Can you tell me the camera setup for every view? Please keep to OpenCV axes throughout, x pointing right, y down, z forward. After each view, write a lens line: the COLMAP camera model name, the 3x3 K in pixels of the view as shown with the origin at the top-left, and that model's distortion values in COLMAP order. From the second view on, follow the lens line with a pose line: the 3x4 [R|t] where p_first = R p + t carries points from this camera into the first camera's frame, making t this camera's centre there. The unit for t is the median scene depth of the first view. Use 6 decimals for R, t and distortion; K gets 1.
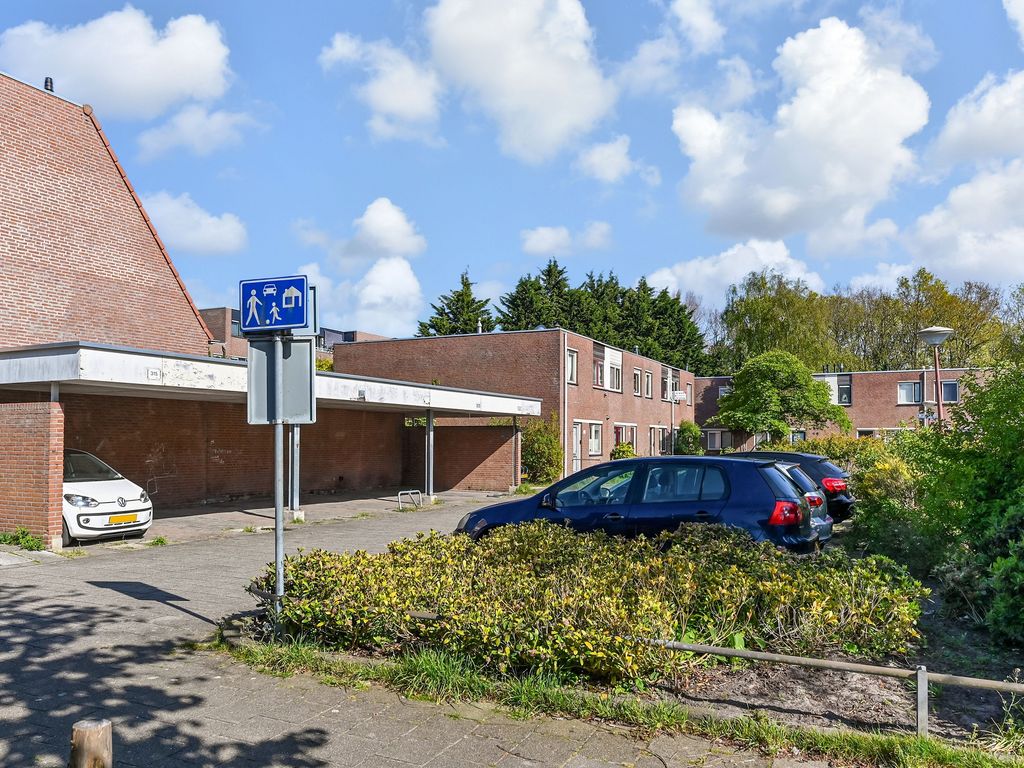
lens RADIAL K [[788.8, 0, 509.7], [0, 788.8, 437.0], [0, 0, 1]] dist [-0.004556, -0.000016]
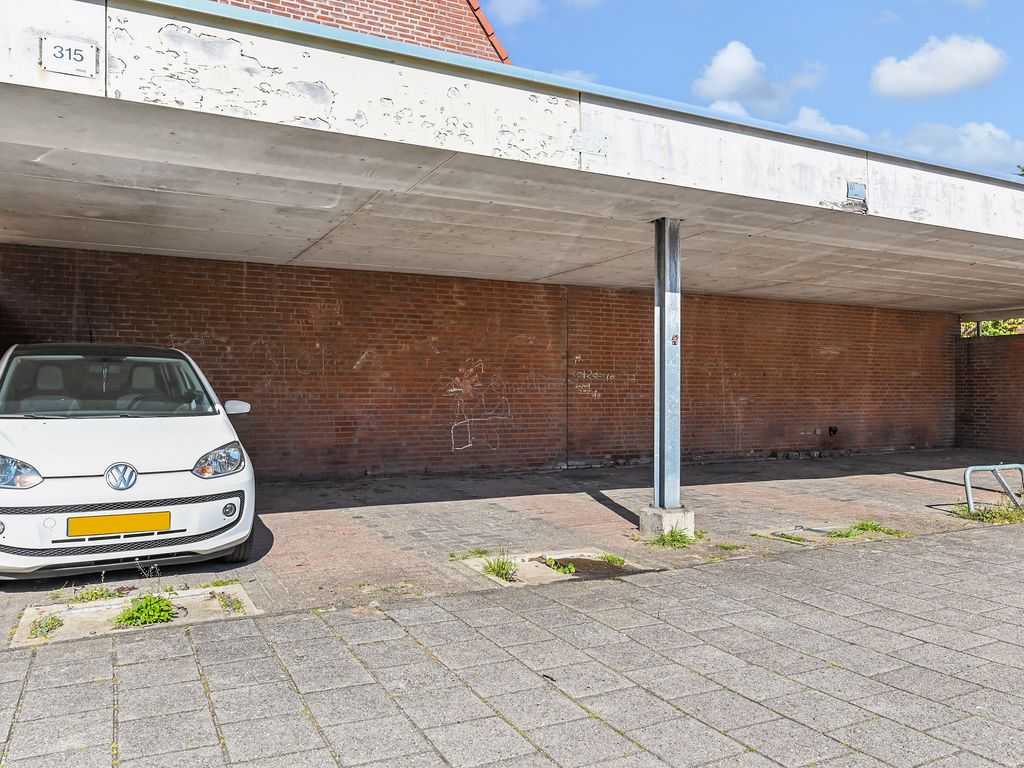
lens RADIAL K [[774.2, 0, 512.0], [0, 774.2, 384.0], [0, 0, 1]] dist [-0.003758, -0.001001]
pose [[0.805165, -0.009447, -0.592976, -0.096640], [0.005262, 0.999948, -0.008786, 0.030799], [0.593028, 0.003954, 0.805172, 0.569995]]
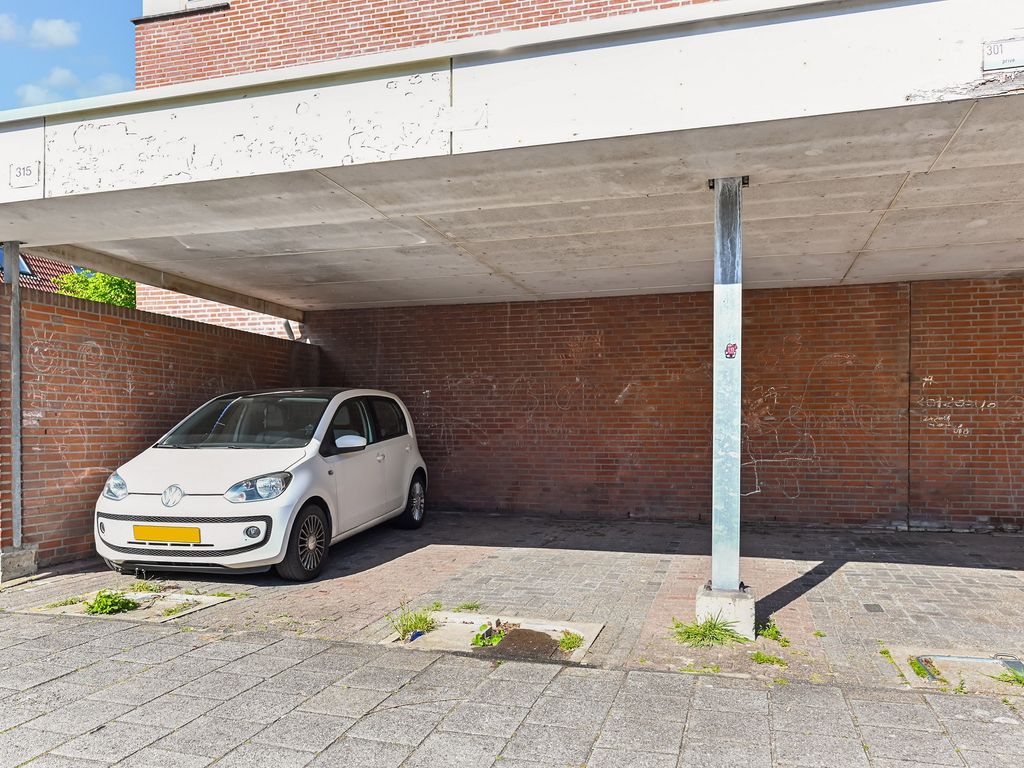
lens RADIAL K [[788.8, 0, 509.7], [0, 788.8, 437.0], [0, 0, 1]] dist [-0.004556, -0.000016]
pose [[0.173299, 0.005886, -0.984852, -0.016246], [0.007039, 0.999949, 0.007215, 0.032860], [0.984844, -0.008182, 0.173249, 0.769426]]
